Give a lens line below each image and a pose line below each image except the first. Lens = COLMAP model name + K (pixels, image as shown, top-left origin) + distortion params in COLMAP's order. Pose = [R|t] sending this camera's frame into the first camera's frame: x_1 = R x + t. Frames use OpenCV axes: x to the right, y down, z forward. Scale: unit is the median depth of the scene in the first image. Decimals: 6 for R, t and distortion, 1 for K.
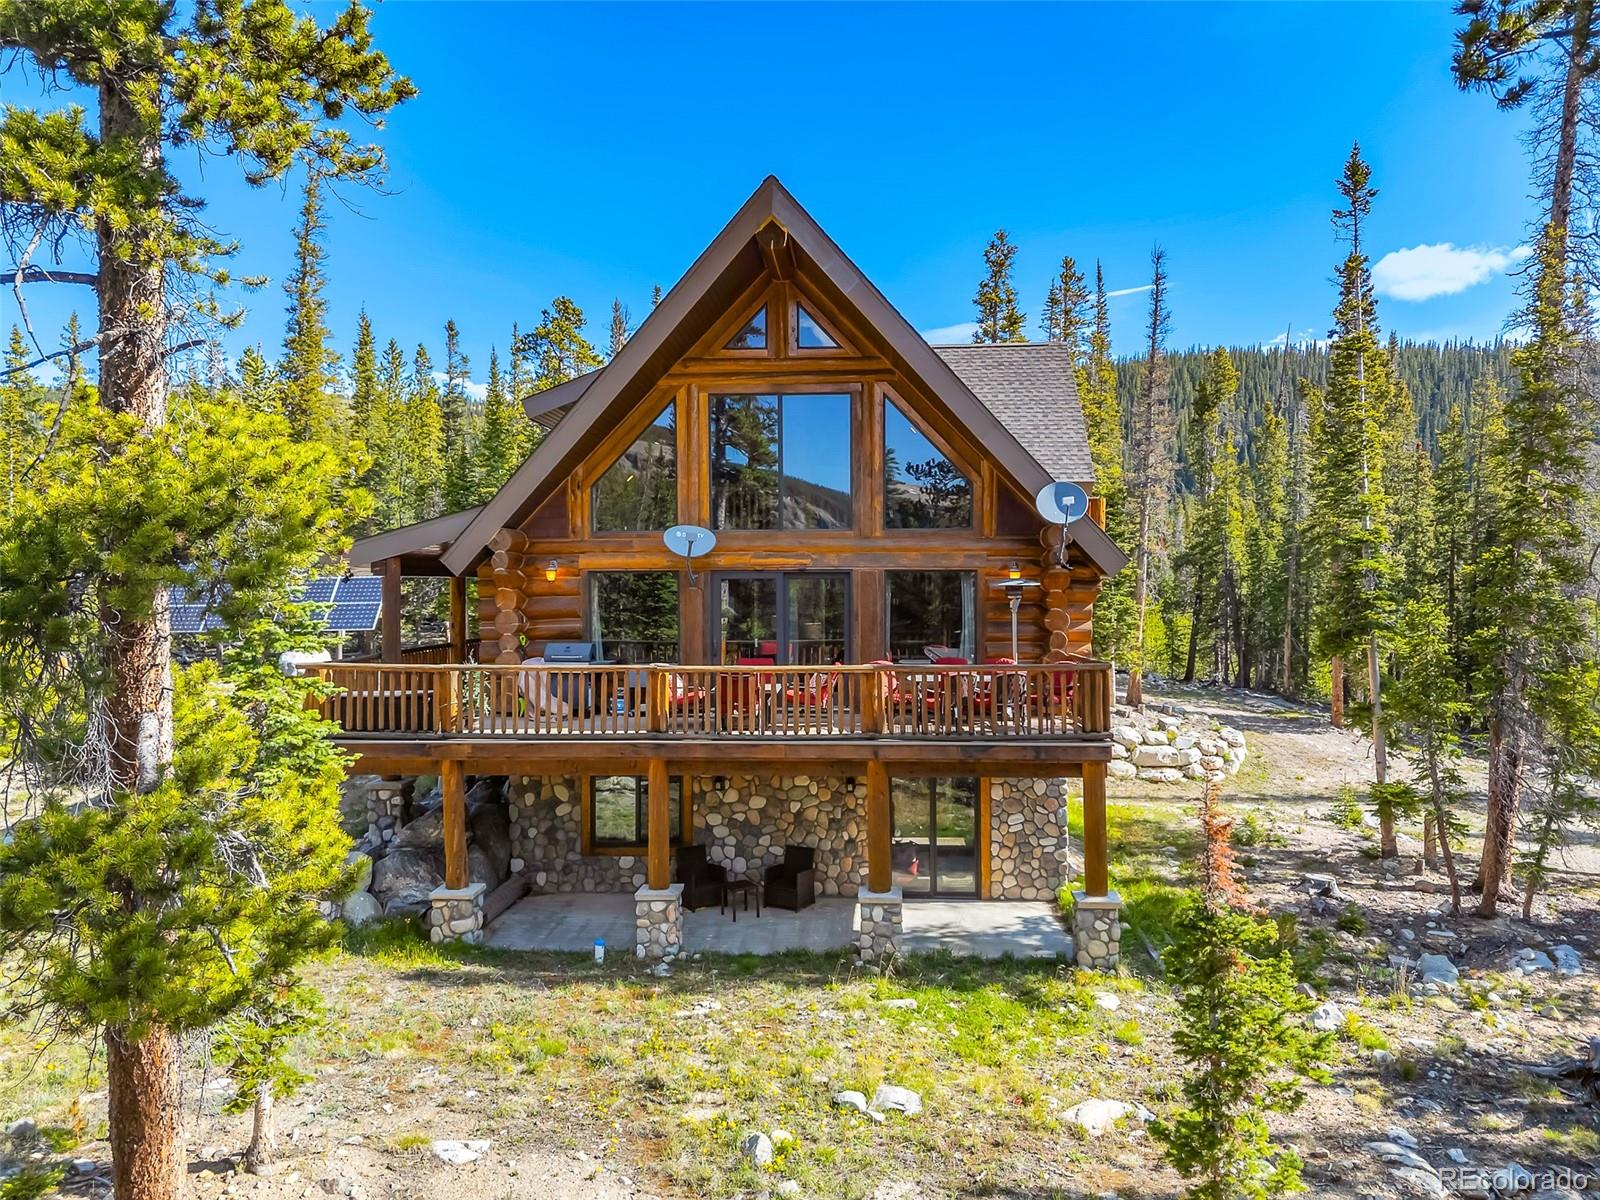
lens RADIAL K [[1181.2, 0, 807.0], [0, 1181.2, 604.2], [0, 0, 1]] dist [0.043462, -0.009385]
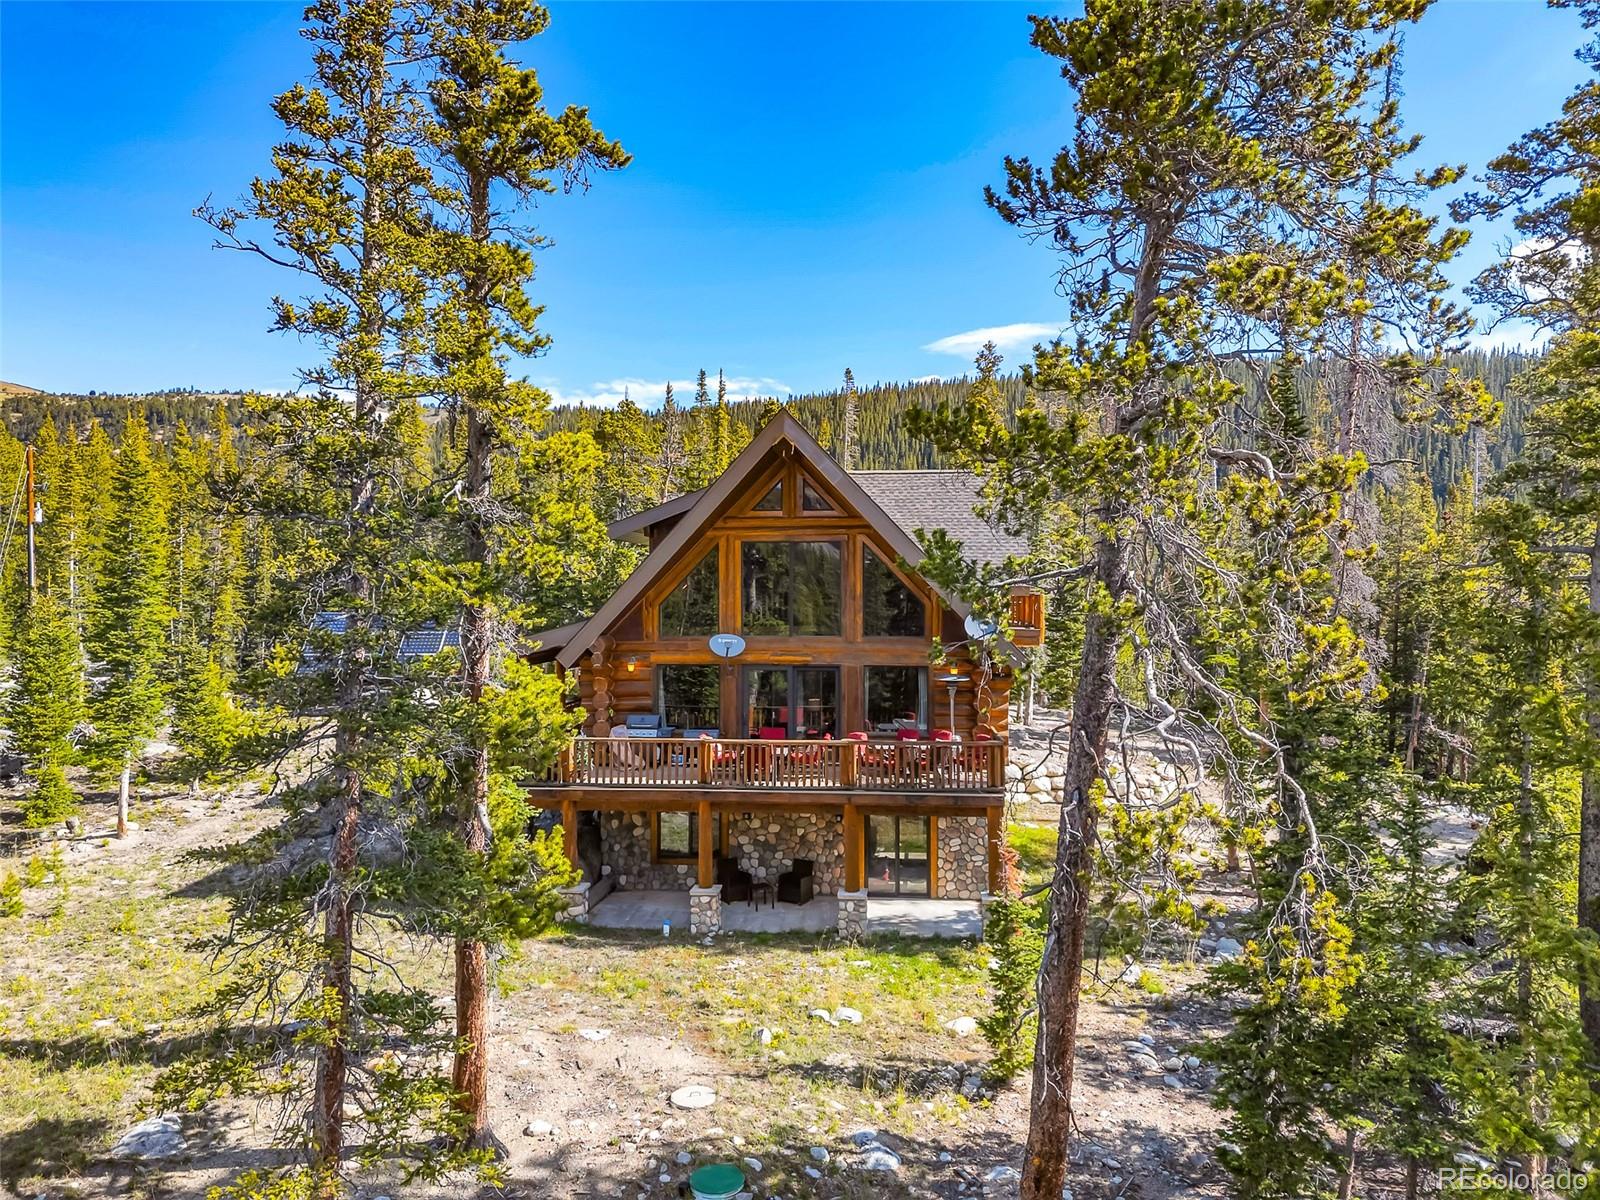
lens RADIAL K [[1181.2, 0, 800.1], [0, 1181.2, 597.6], [0, 0, 1]] dist [0.043462, -0.009385]
pose [[0.999137, 0.002328, -0.041464, 0.053828], [-0.002642, 0.999968, -0.007538, -0.112230], [0.041445, 0.007641, 0.999112, -0.479674]]
